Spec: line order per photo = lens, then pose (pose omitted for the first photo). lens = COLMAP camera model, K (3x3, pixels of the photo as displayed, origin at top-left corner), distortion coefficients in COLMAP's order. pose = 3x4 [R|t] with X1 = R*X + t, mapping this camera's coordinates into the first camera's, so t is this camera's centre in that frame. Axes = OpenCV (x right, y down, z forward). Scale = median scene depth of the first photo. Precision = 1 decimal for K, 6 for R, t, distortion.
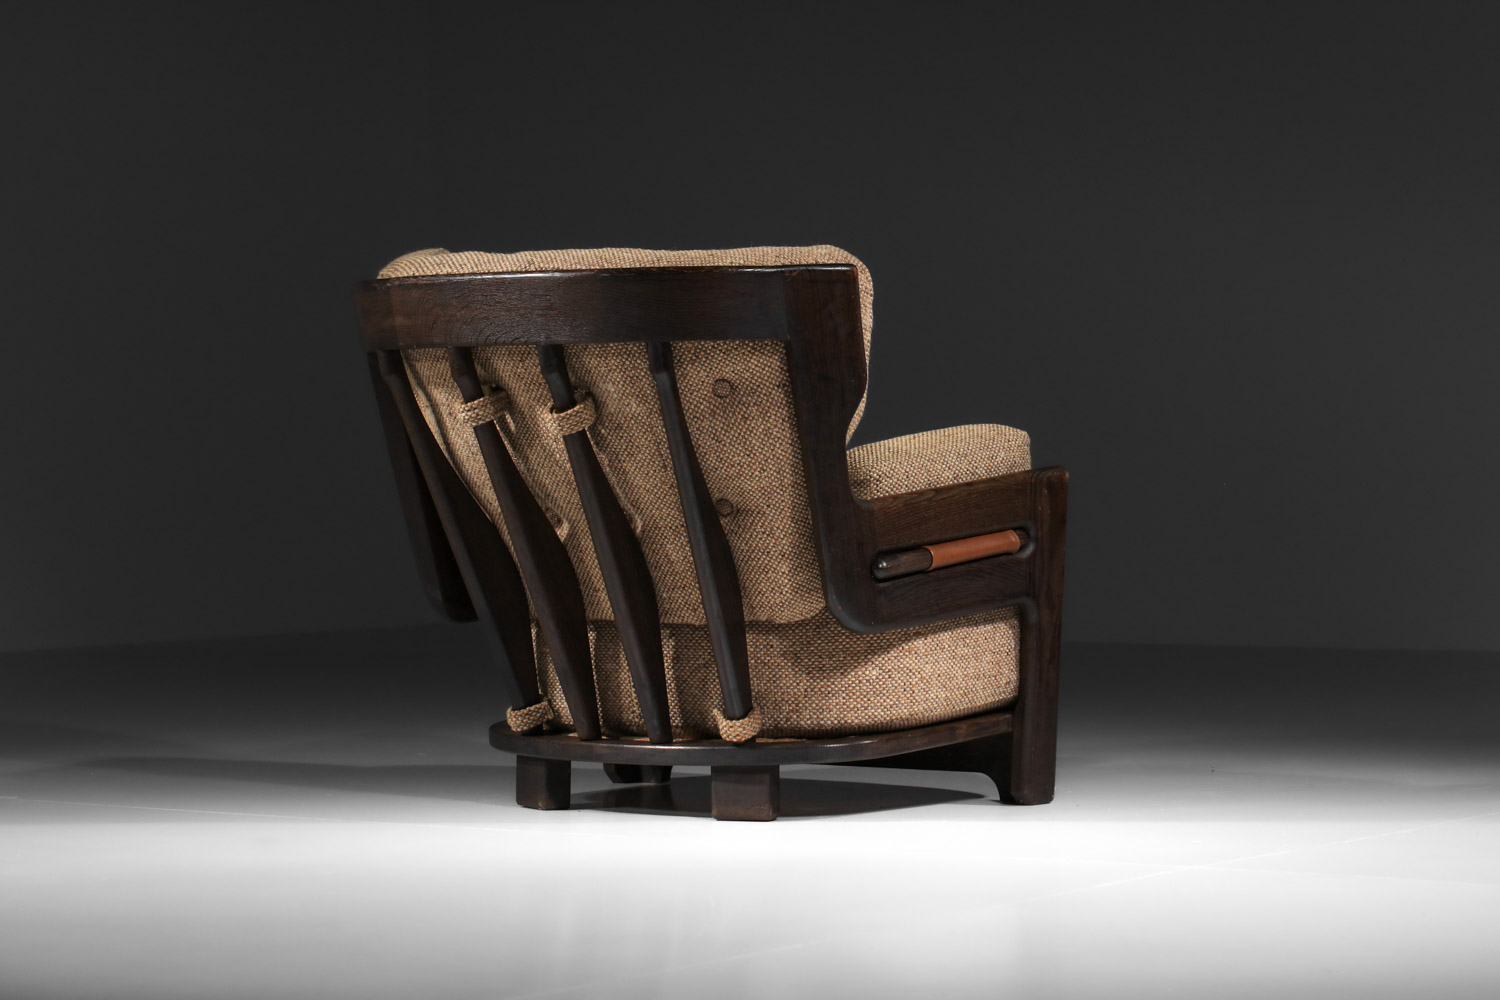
lens RADIAL K [[4312.1, 0, 747.7], [0, 4312.1, 502.5], [0, 0, 1]] dist [0.094755, 0.000000]
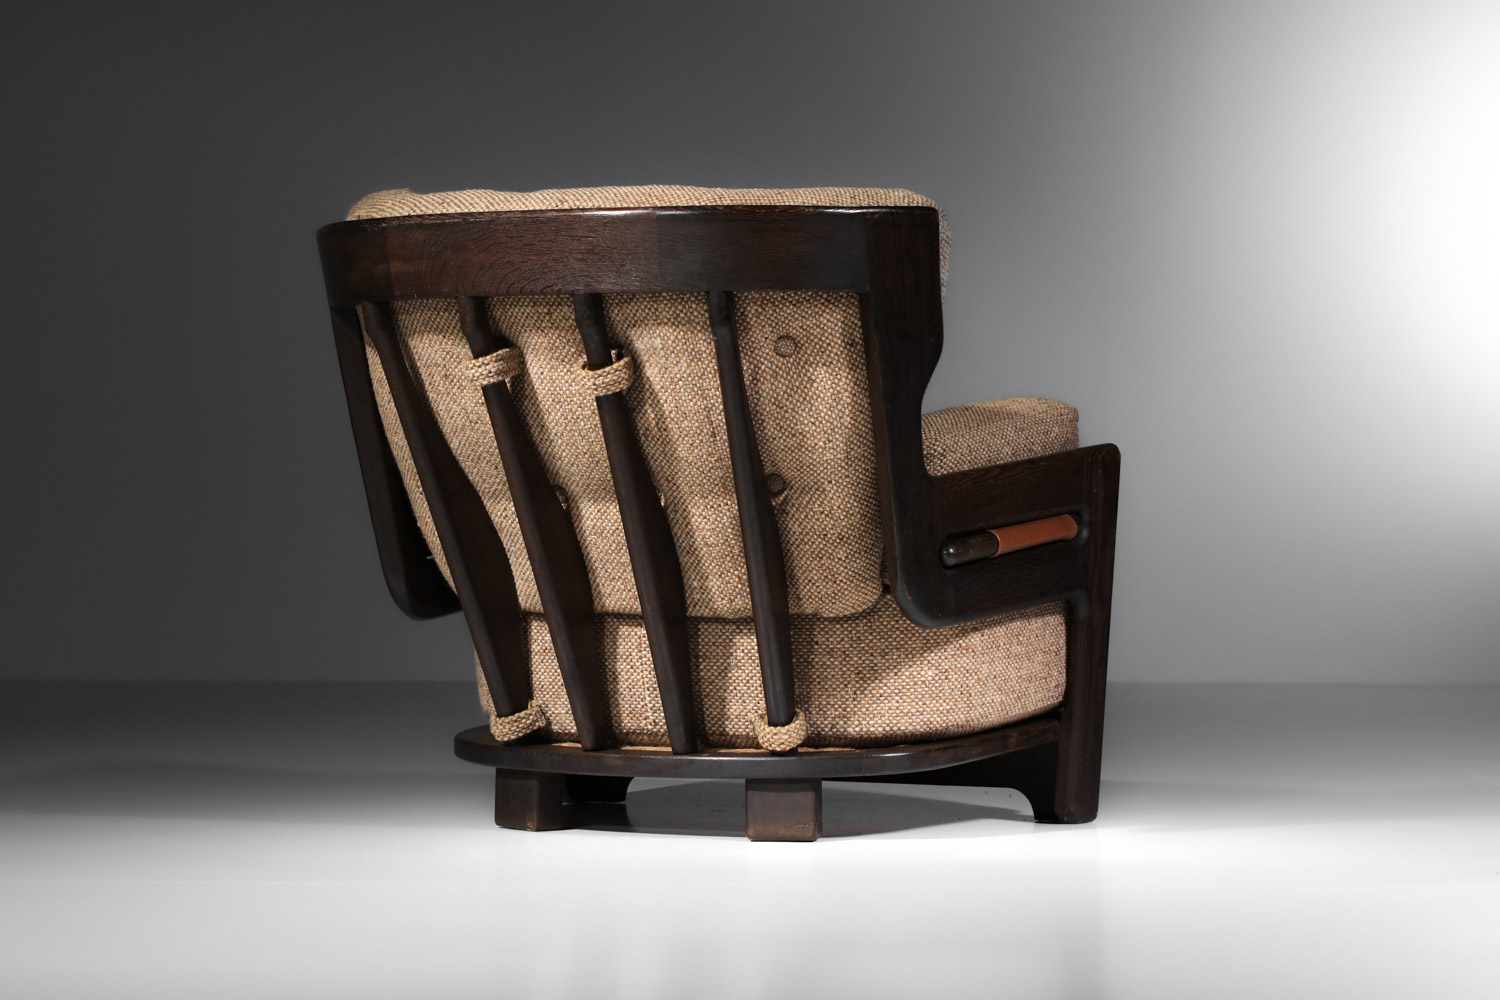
lens RADIAL K [[4312.1, 0, 754.0], [0, 4312.1, 493.5], [0, 0, 1]] dist [0.094755, 0.000000]
pose [[0.989439, 0.008378, 0.144704, -0.134873], [-0.006507, 0.999889, -0.013394, 0.014776], [-0.144800, 0.012311, 0.989384, 0.129856]]
